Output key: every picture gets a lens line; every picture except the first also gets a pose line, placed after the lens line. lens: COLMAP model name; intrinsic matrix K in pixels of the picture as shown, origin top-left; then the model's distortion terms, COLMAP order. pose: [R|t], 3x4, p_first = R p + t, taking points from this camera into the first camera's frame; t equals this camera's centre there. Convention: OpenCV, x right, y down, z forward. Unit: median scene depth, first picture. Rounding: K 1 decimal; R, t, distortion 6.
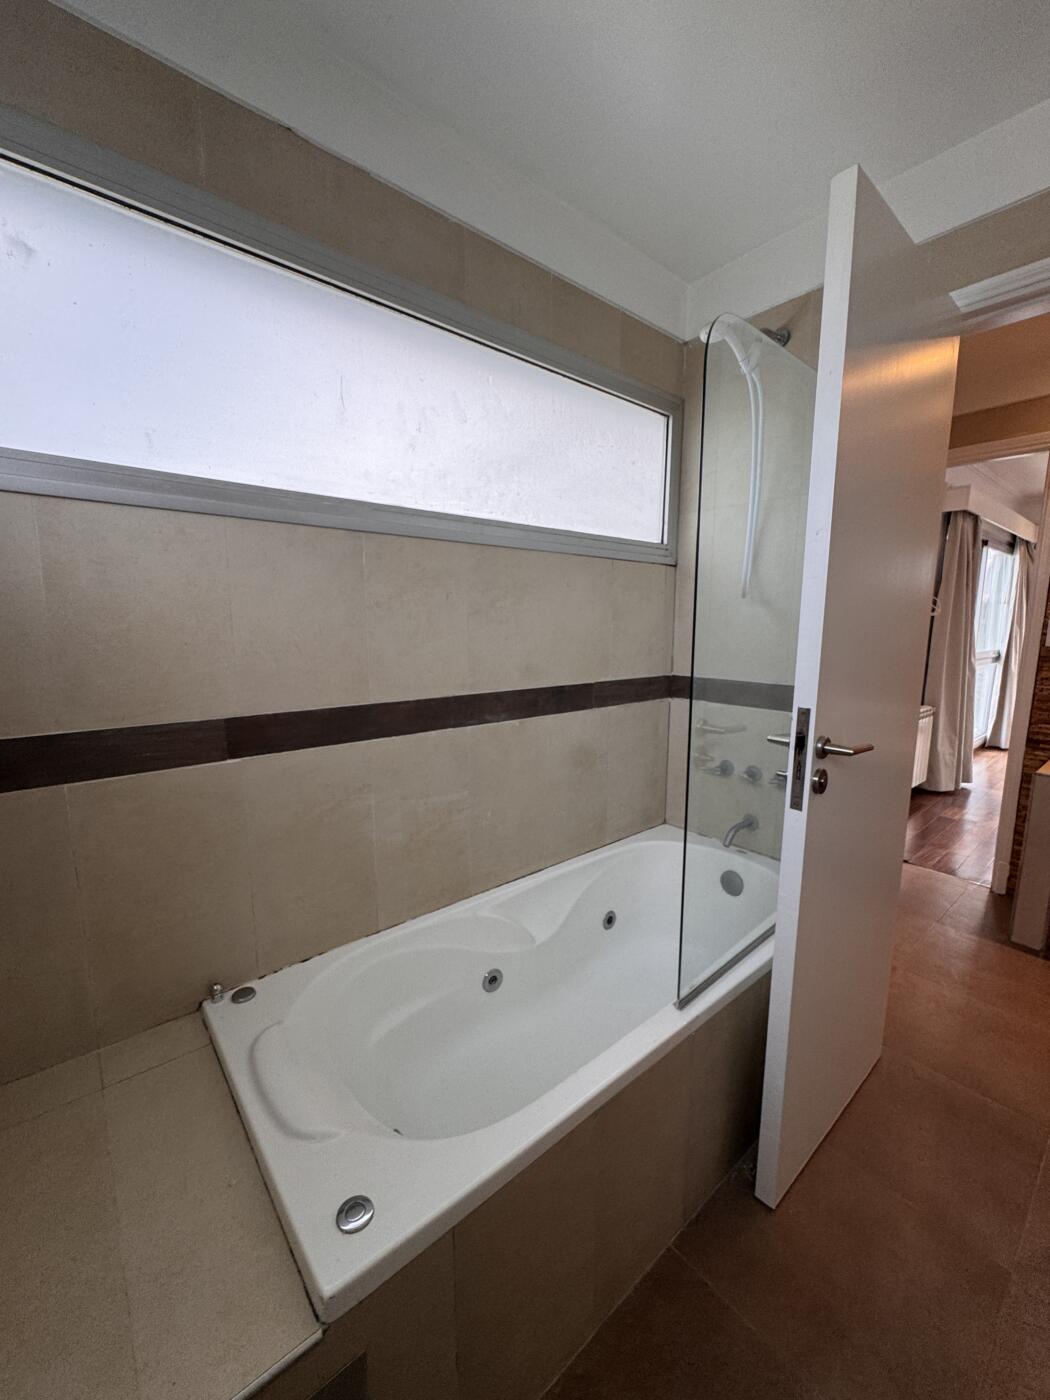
lens RADIAL K [[555.9, 0, 524.3], [0, 555.9, 696.8], [0, 0, 1]] dist [-0.001906, -0.000077]
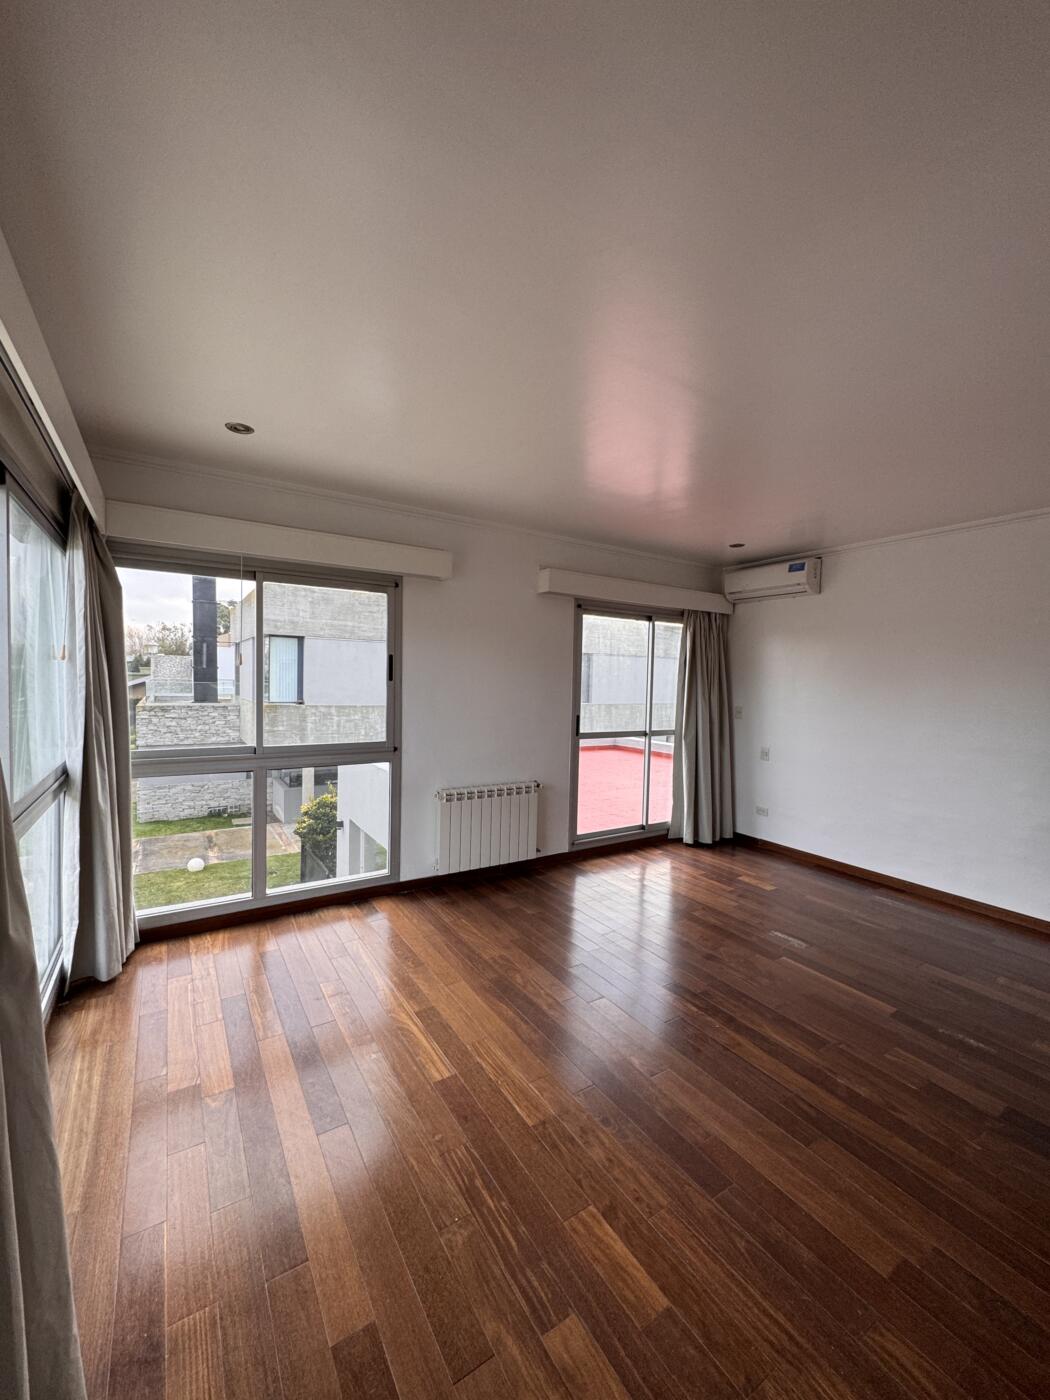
lens RADIAL K [[555.9, 0, 523.9], [0, 555.9, 703.9], [0, 0, 1]] dist [-0.001906, -0.000077]
pose [[0.134223, -0.040802, 0.990111, 0.482556], [0.121982, 0.992233, 0.024353, -0.099466], [-0.983415, 0.117507, 0.138158, 0.589326]]
